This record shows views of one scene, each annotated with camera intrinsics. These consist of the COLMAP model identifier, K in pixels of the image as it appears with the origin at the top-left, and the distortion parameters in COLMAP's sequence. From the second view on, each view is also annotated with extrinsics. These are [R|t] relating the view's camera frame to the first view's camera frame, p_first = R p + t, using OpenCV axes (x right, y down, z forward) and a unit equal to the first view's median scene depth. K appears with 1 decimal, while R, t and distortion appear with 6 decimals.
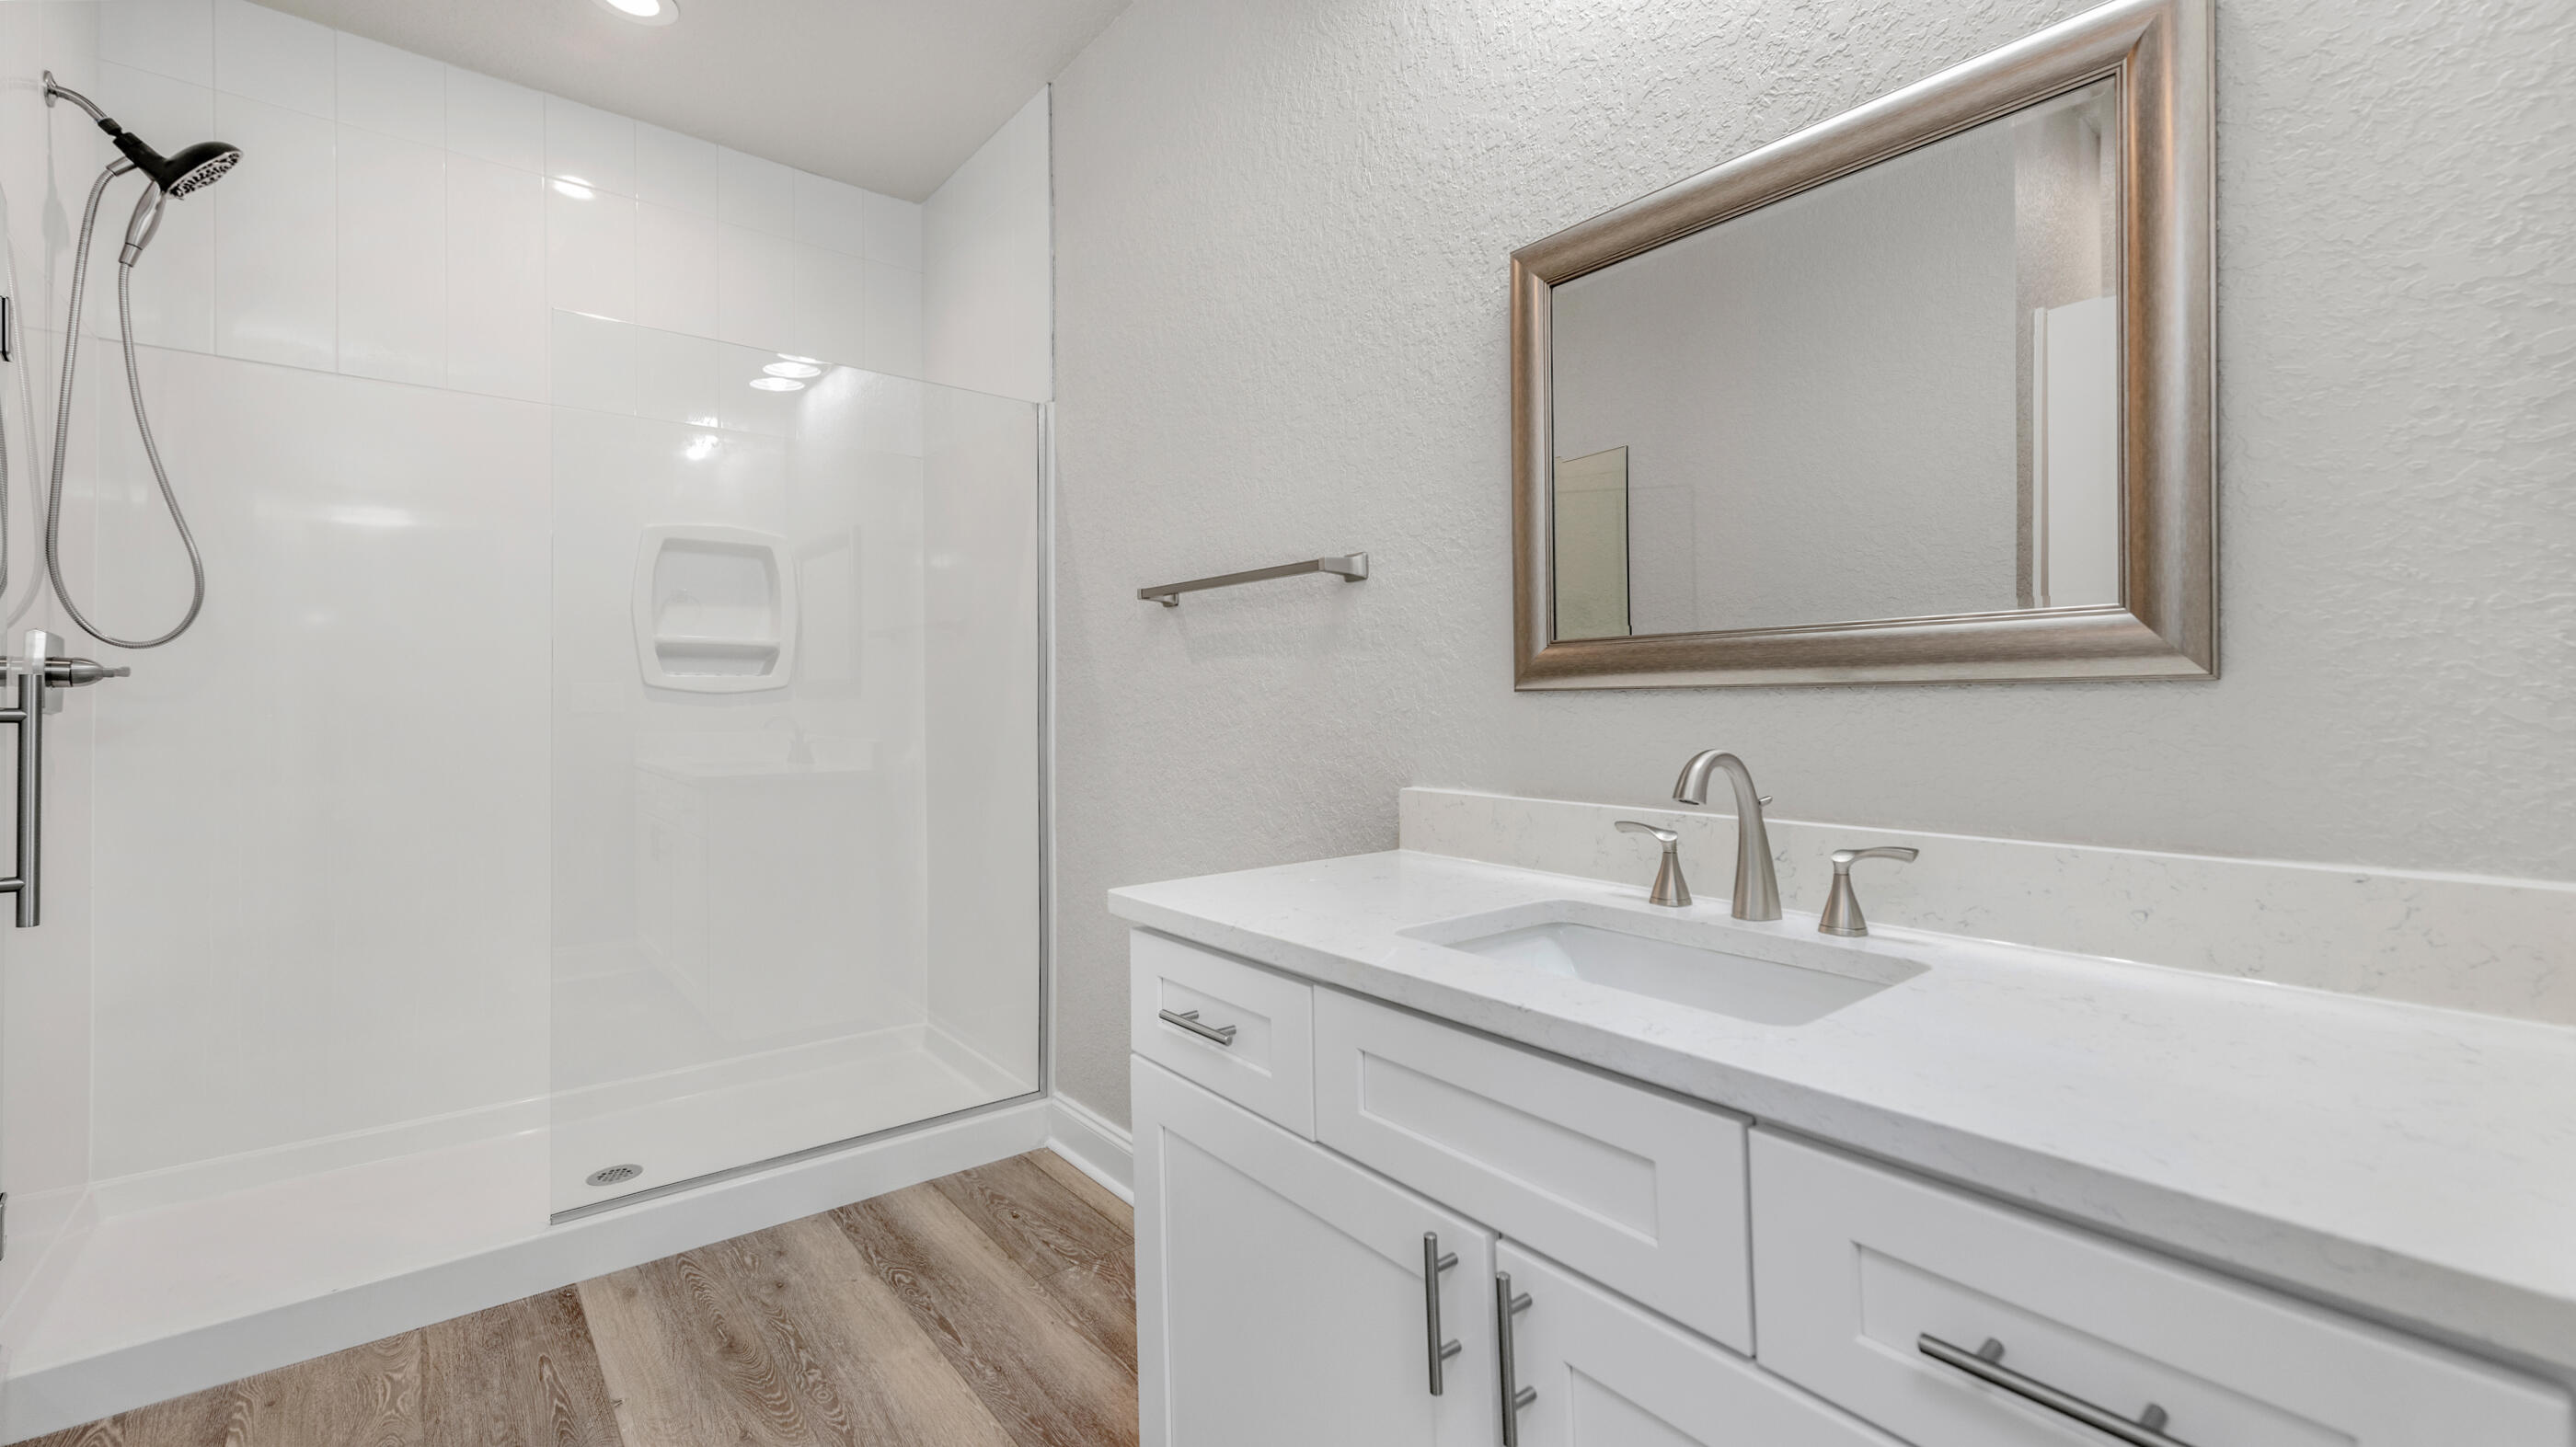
lens RADIAL K [[1040.4, 0, 1279.0], [0, 1040.4, 706.0], [0, 0, 1]] dist [0.001377, 0.000648]
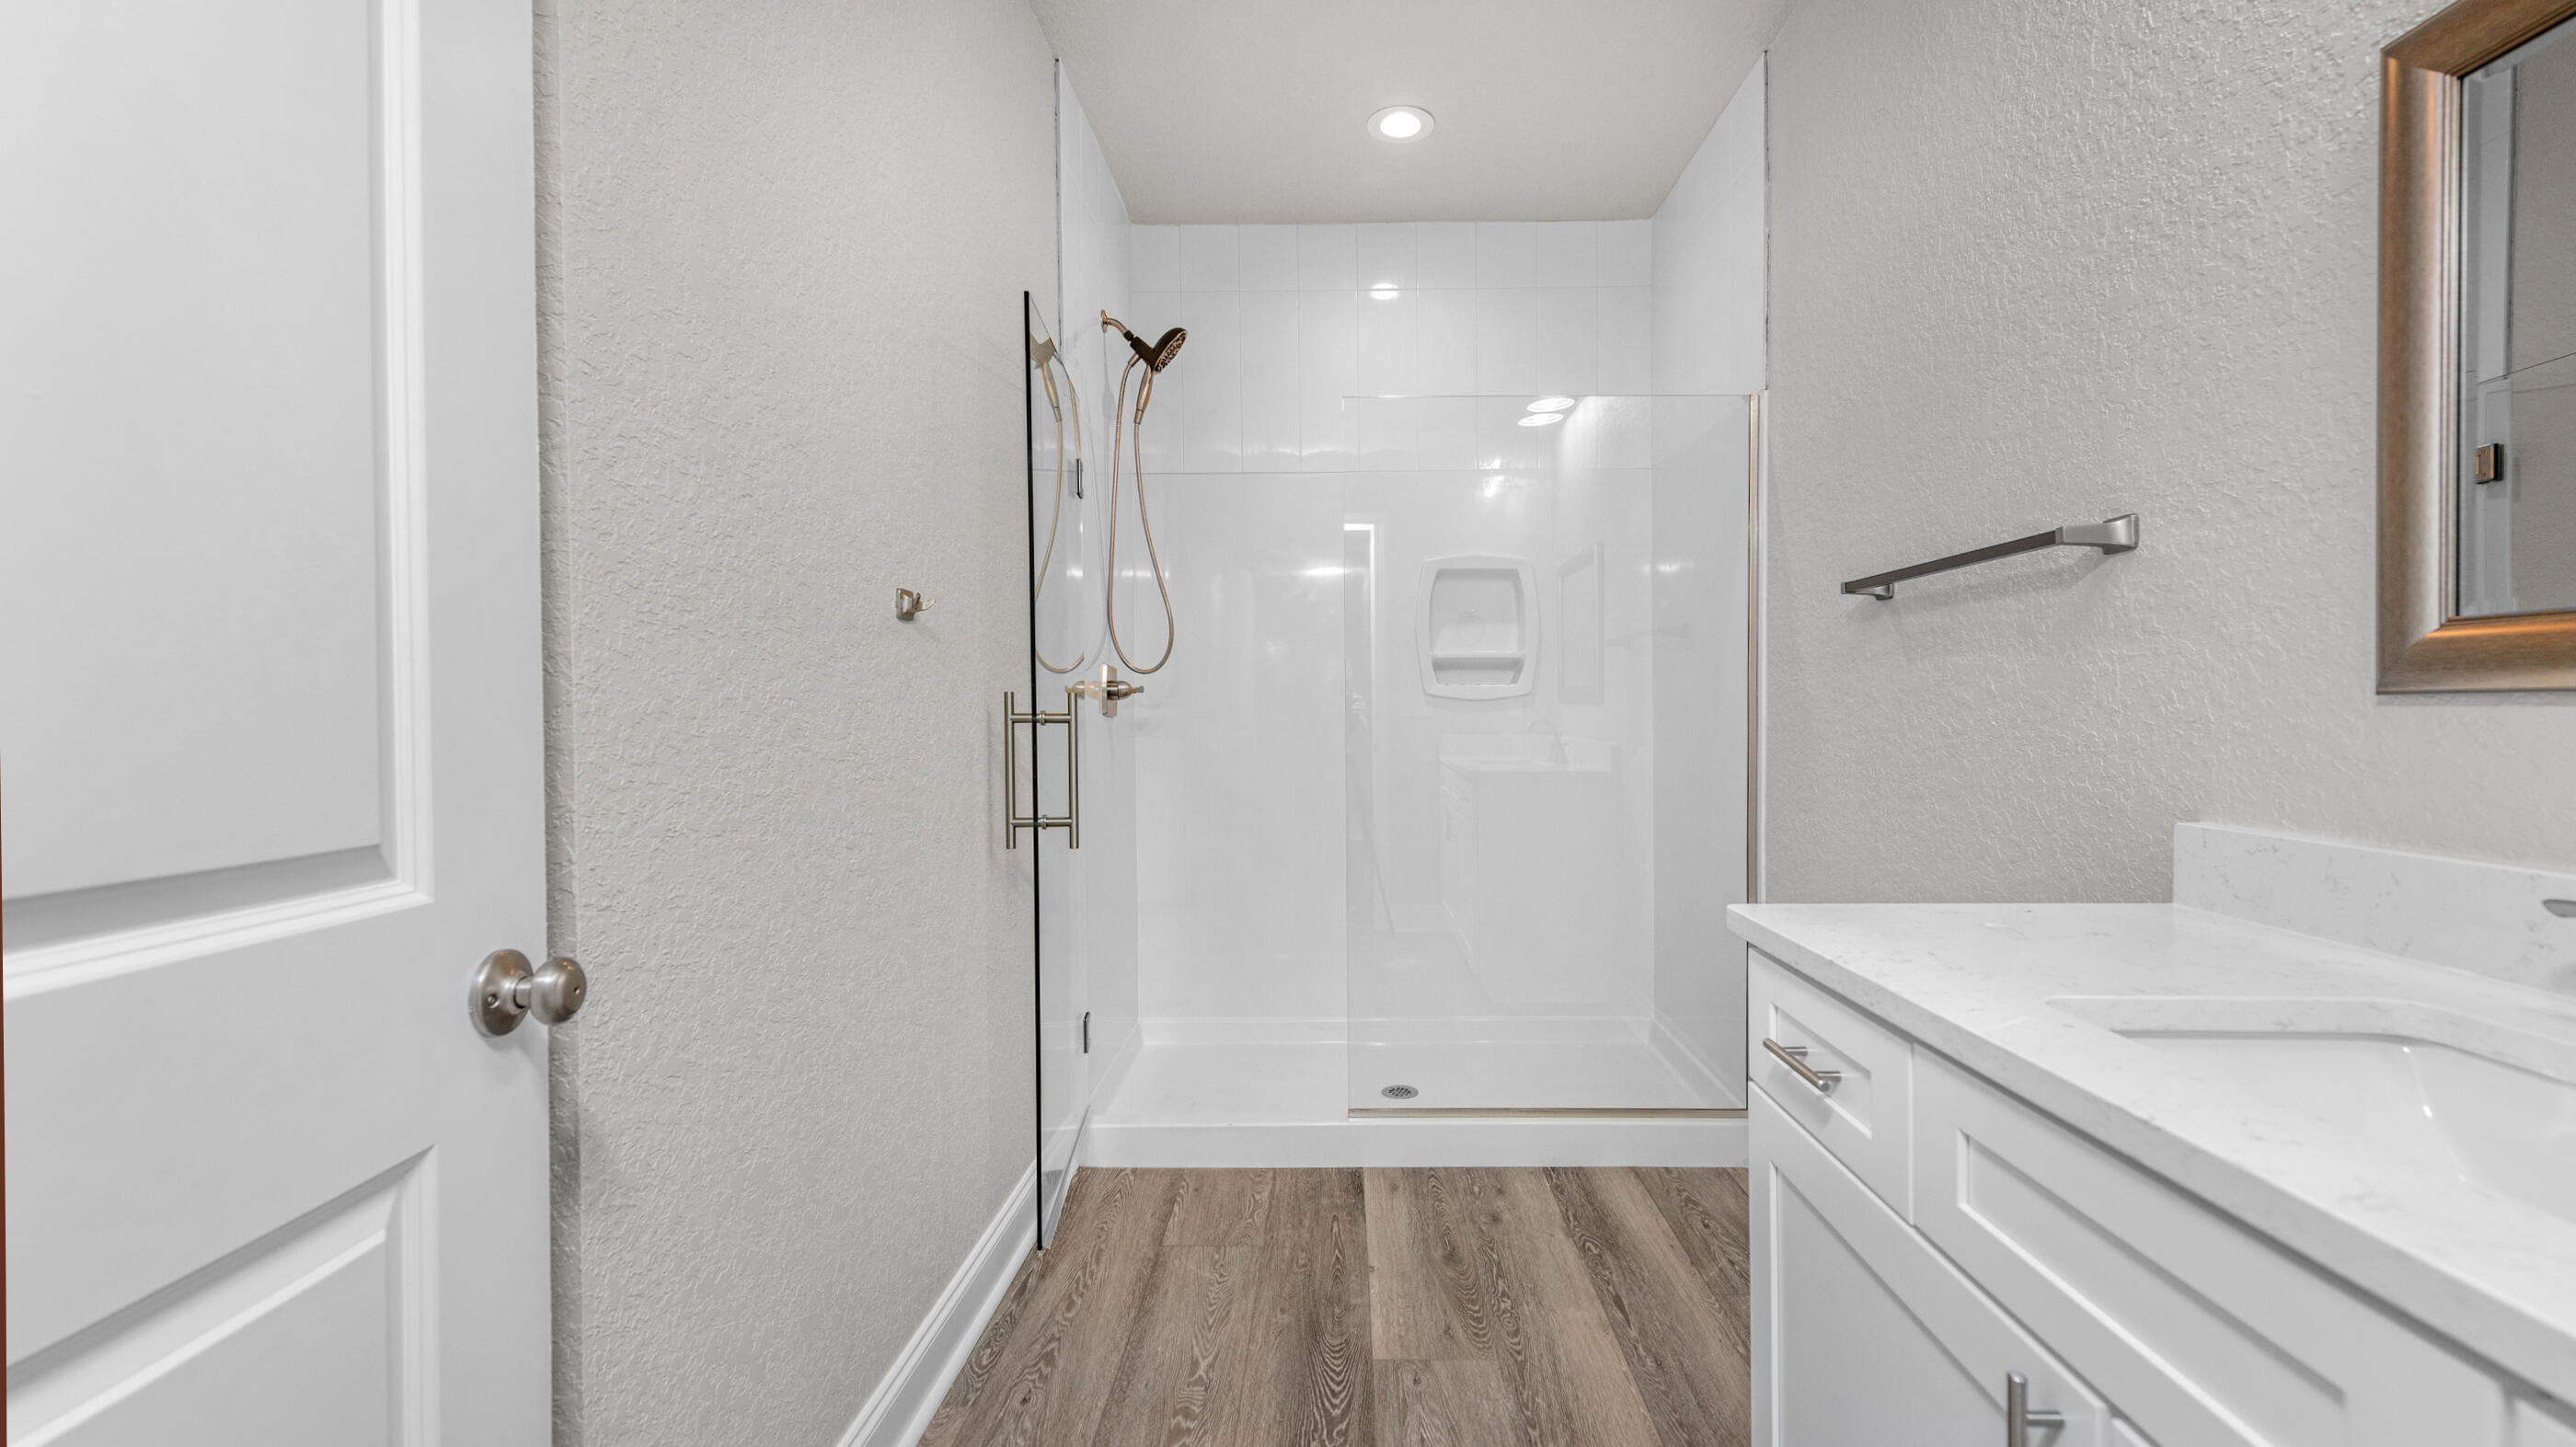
lens RADIAL K [[1022.9, 0, 1310.3], [0, 1022.9, 729.4], [0, 0, 1]] dist [0.002985, -0.000531]
pose [[0.762870, 0.009926, -0.646476, 0.089340], [0.003194, 0.999812, 0.019120, -0.003609], [0.646544, -0.016650, 0.762695, 0.018877]]
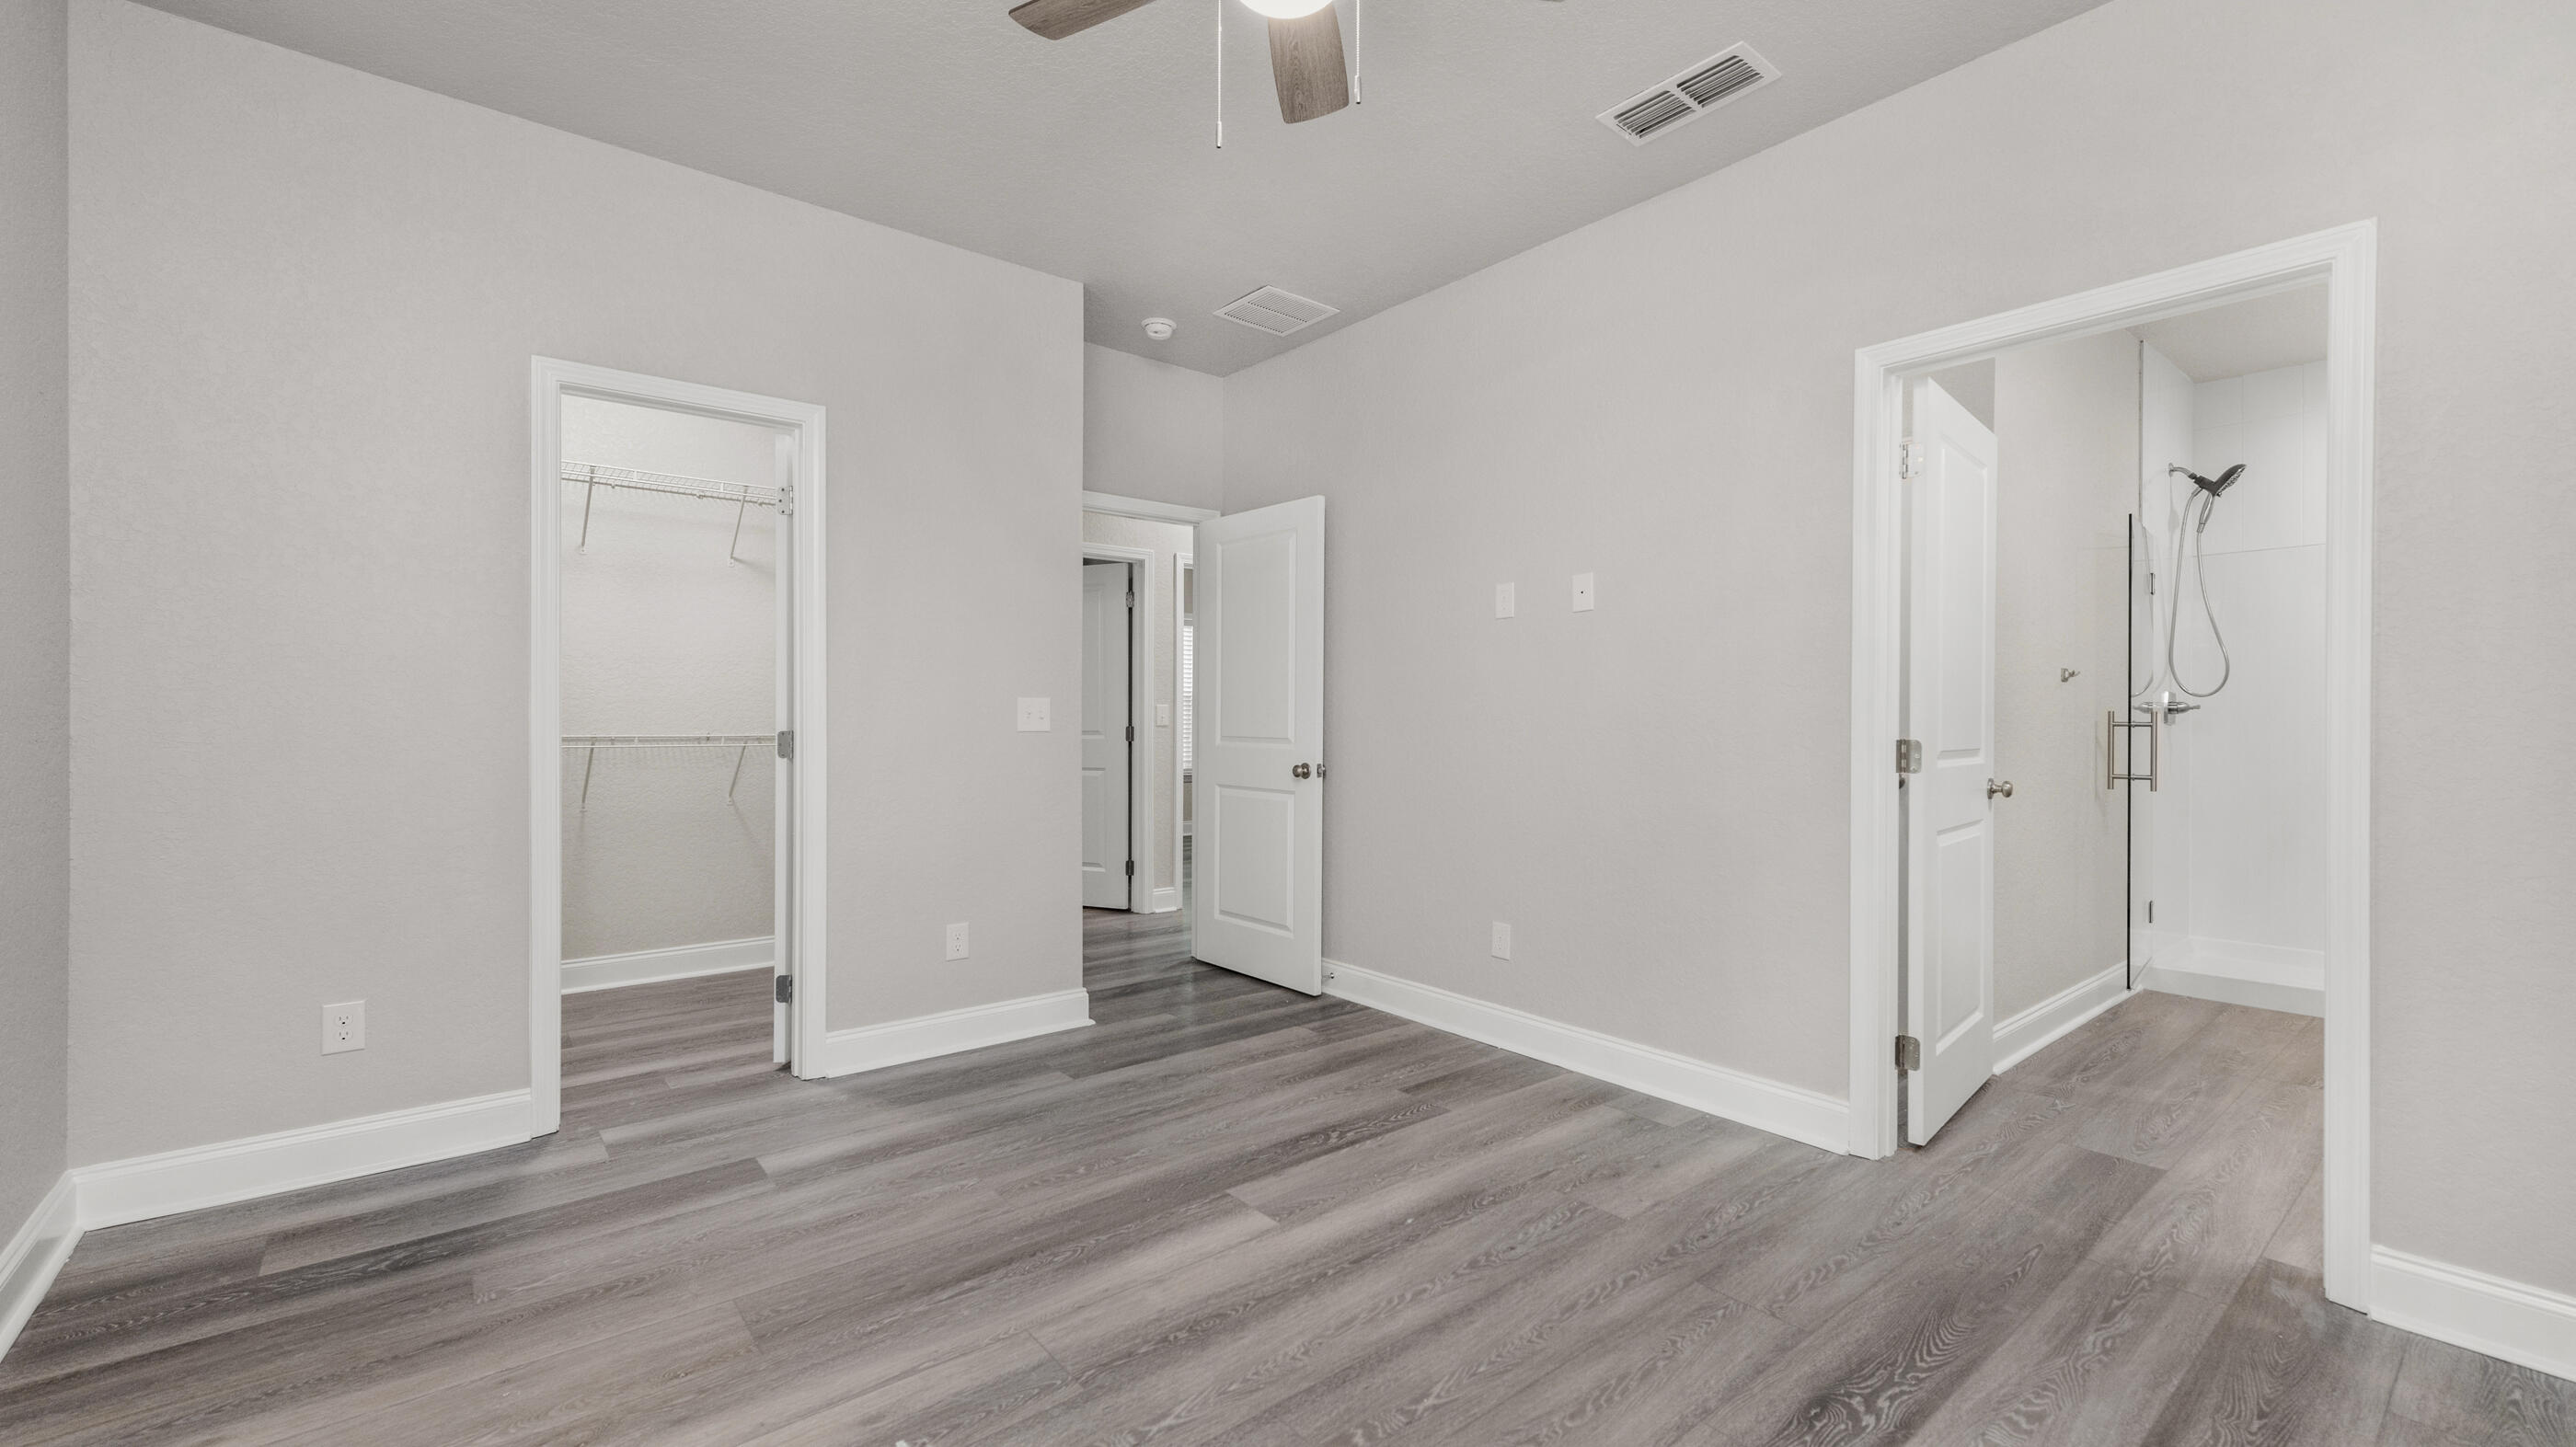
lens RADIAL K [[1013.2, 0, 1288.0], [0, 1013.2, 723.5], [0, 0, 1]] dist [0.018526, -0.000149]
pose [[-0.014106, 0.003416, -0.999895, 1.687389], [-0.005802, 0.999977, 0.003498, 0.007226], [0.999884, 0.005851, -0.014085, -1.376937]]
